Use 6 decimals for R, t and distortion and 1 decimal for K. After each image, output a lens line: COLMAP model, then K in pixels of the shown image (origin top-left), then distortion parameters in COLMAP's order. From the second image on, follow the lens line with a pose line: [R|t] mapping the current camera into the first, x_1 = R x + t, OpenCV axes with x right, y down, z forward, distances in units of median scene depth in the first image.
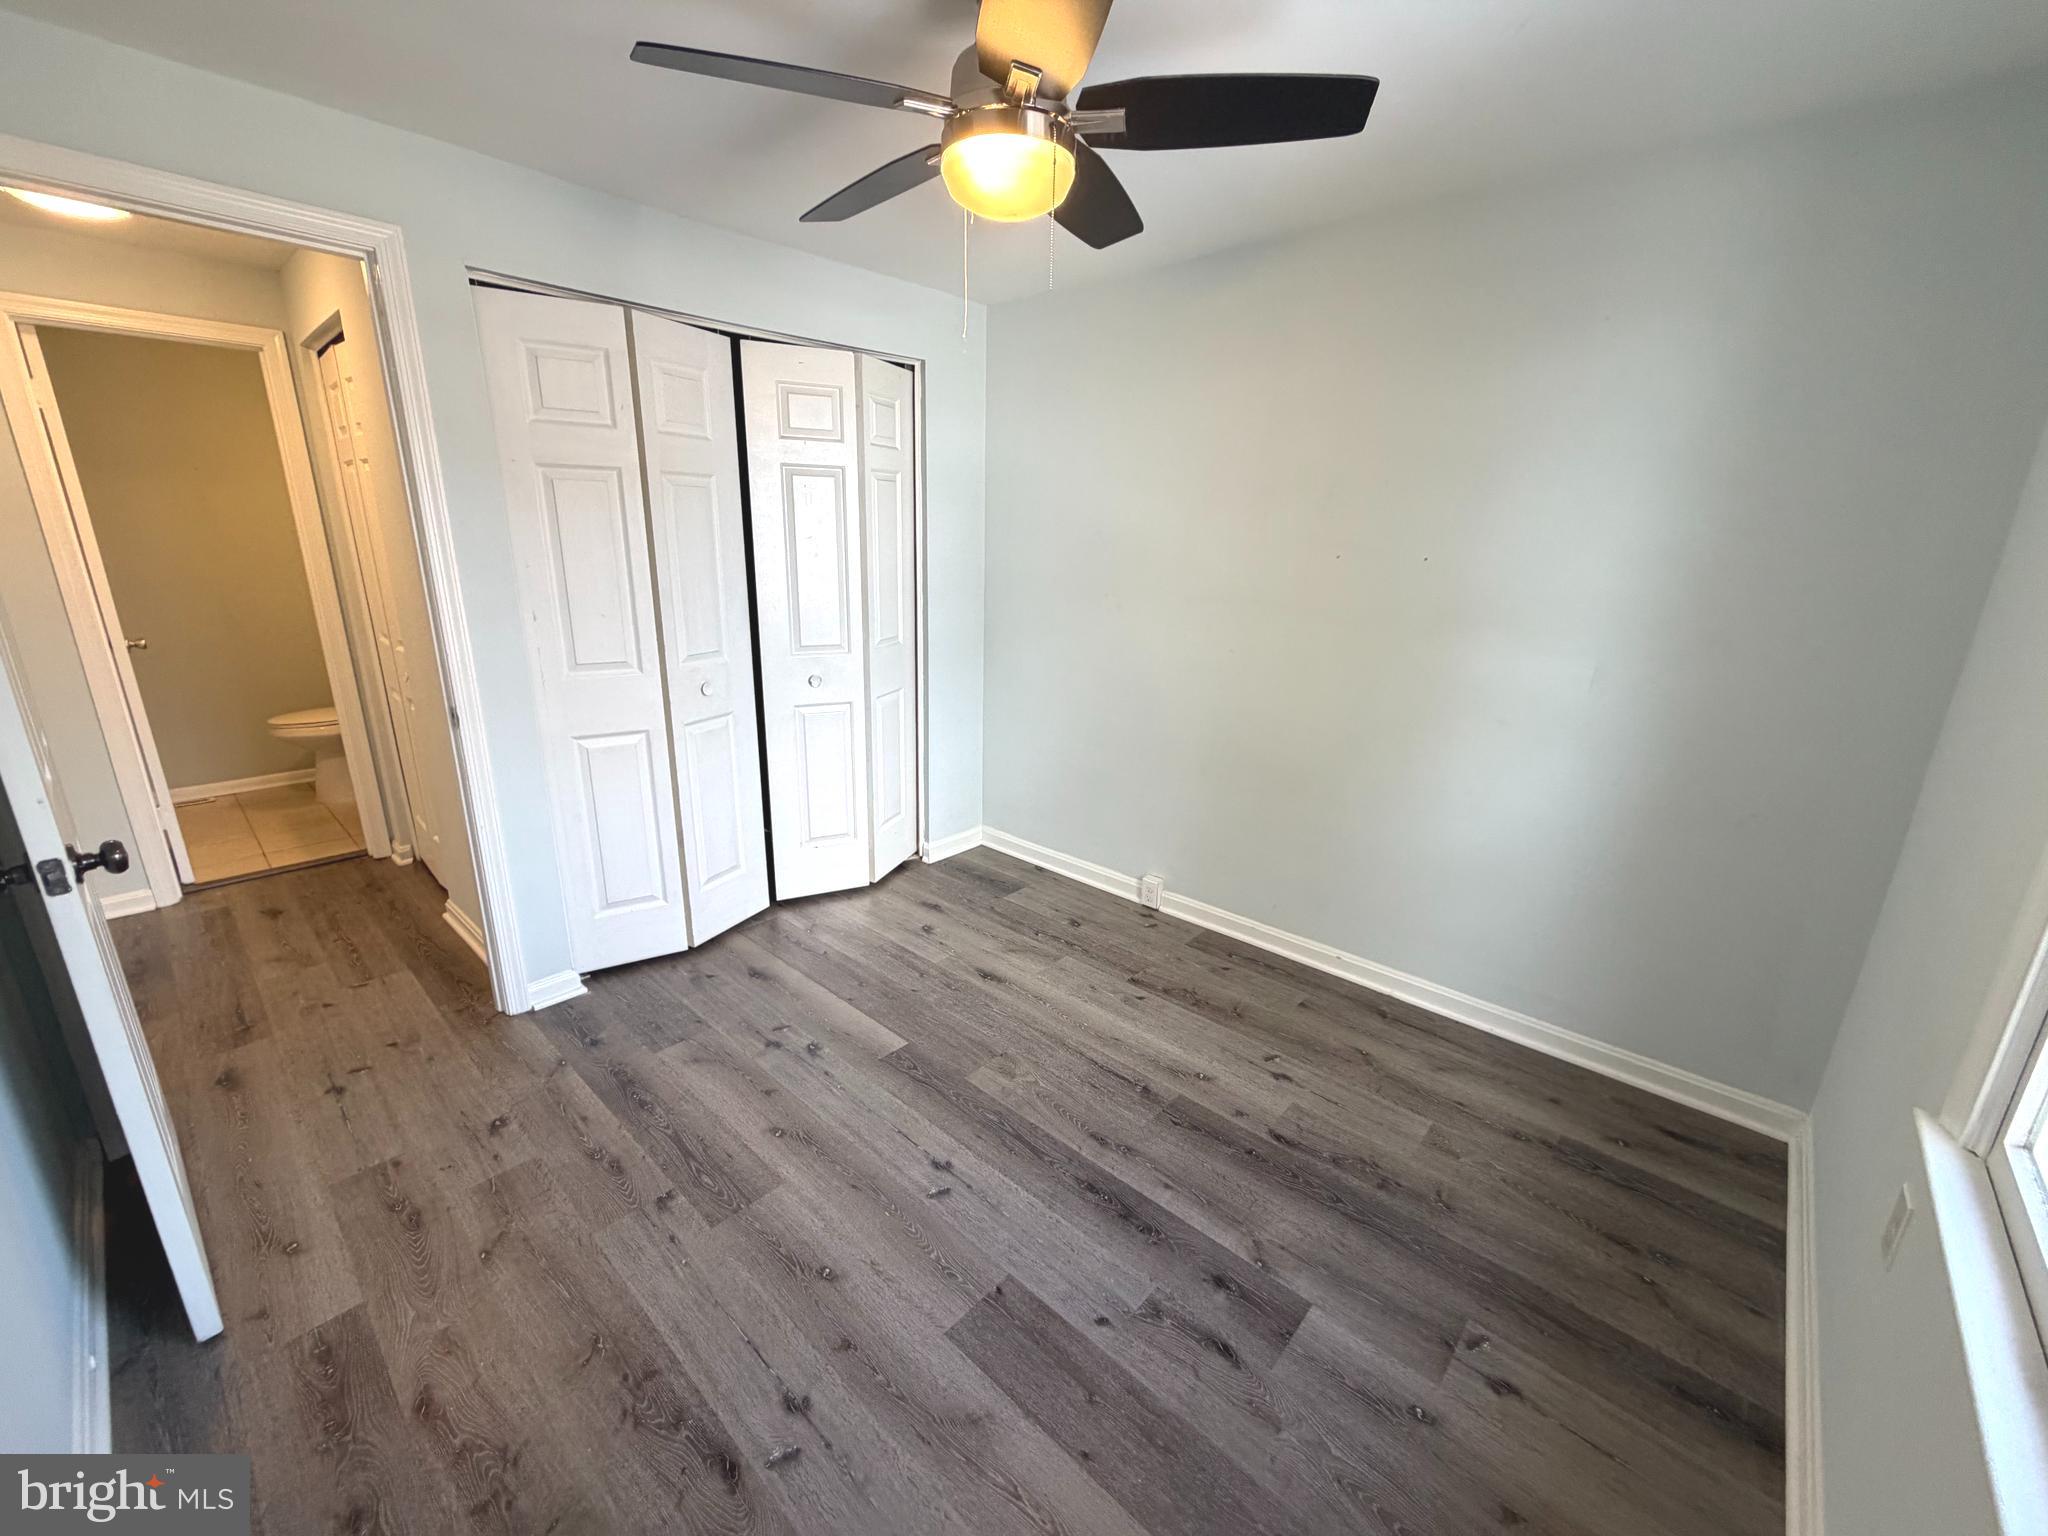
lens RADIAL K [[815.8, 0, 1015.3], [0, 815.8, 763.3], [0, 0, 1]] dist [0.001856, -0.000847]
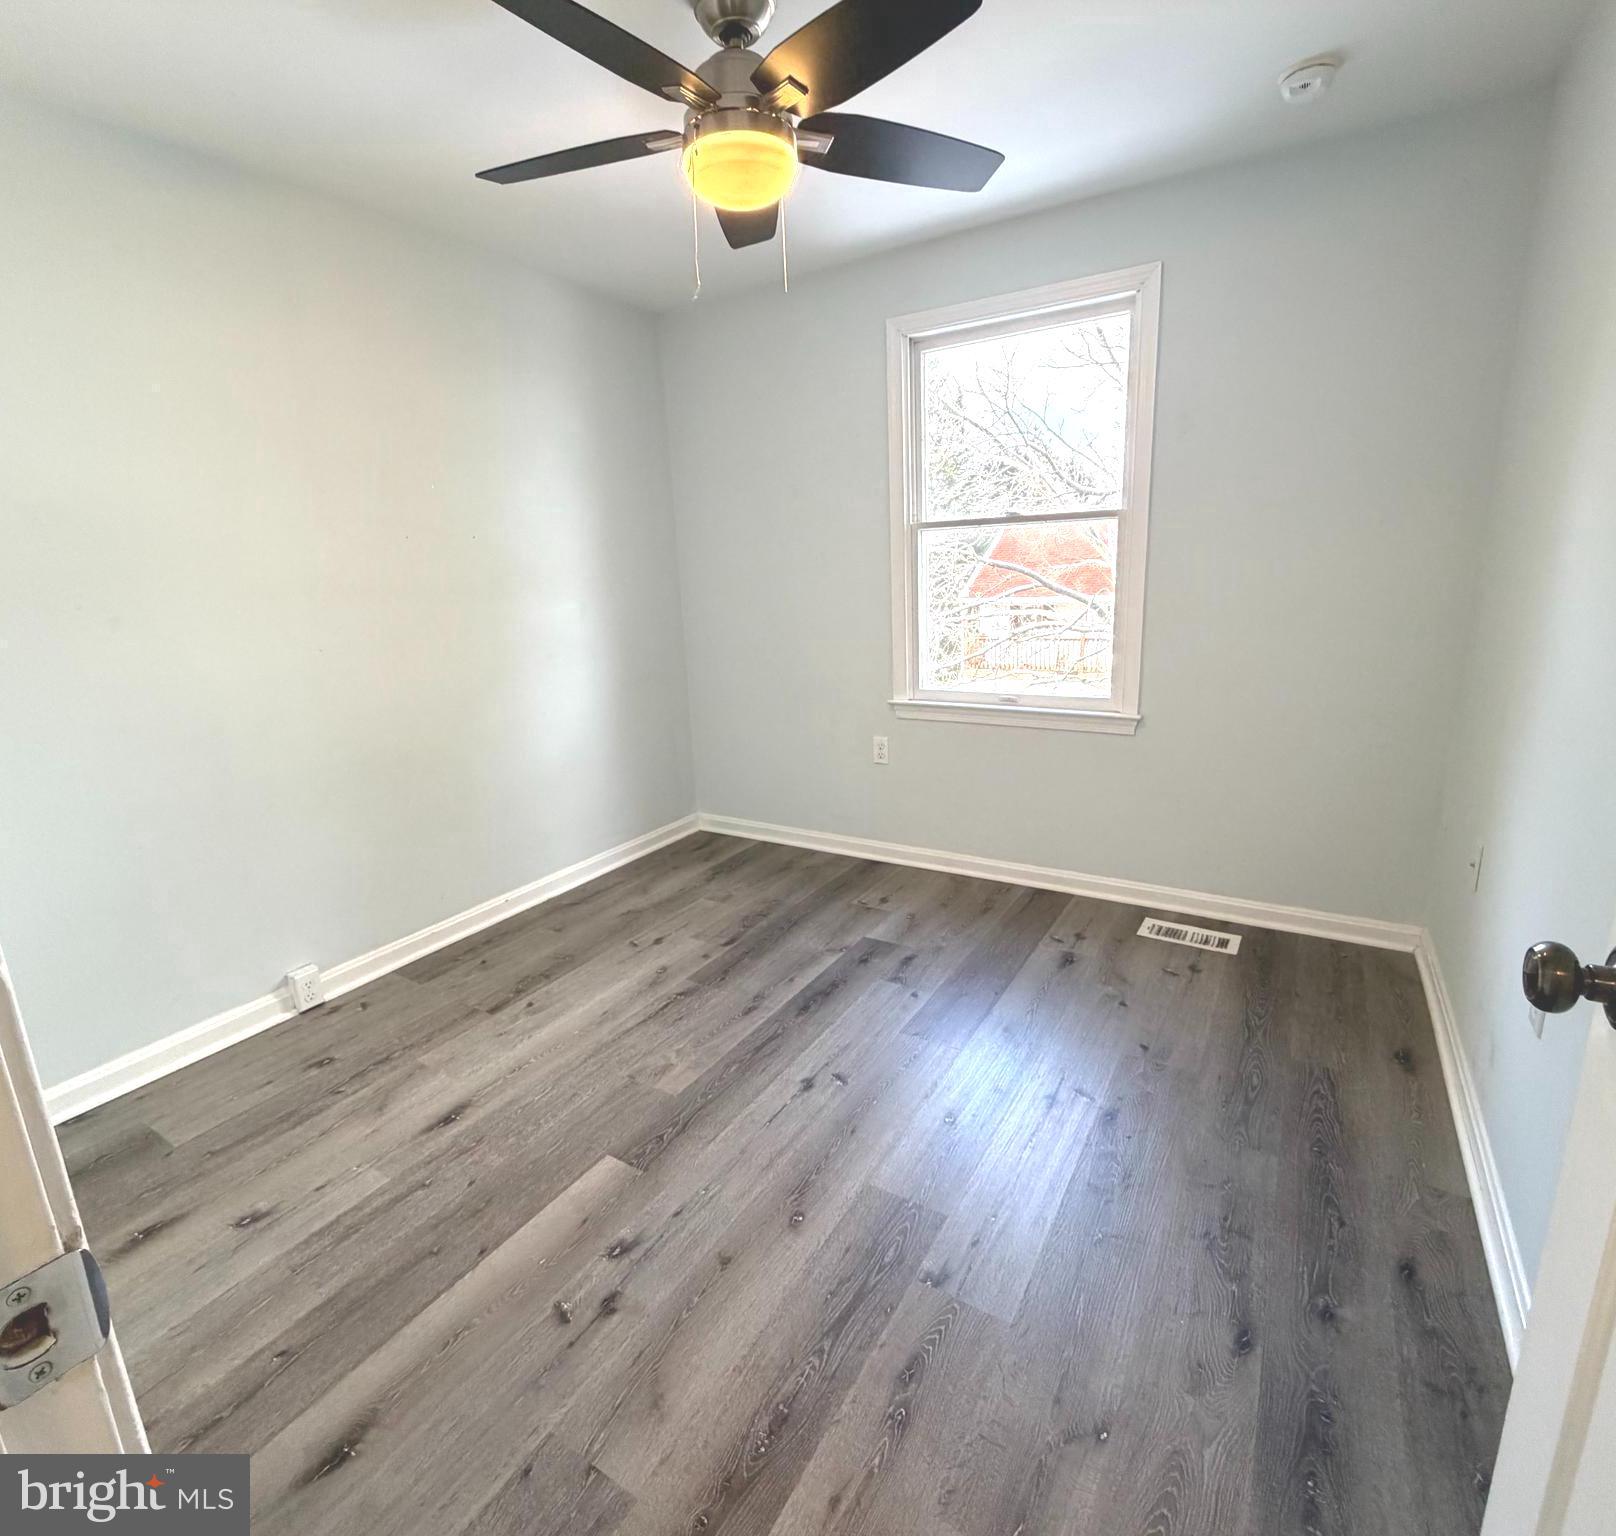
lens RADIAL K [[809.4, 0, 806.3], [0, 809.4, 755.5], [0, 0, 1]] dist [0.004451, -0.000567]
pose [[-0.188208, -0.237531, 0.952973, -0.857732], [0.300259, 0.909939, 0.286104, -0.167739], [-0.935106, 0.339985, -0.099937, 0.837633]]
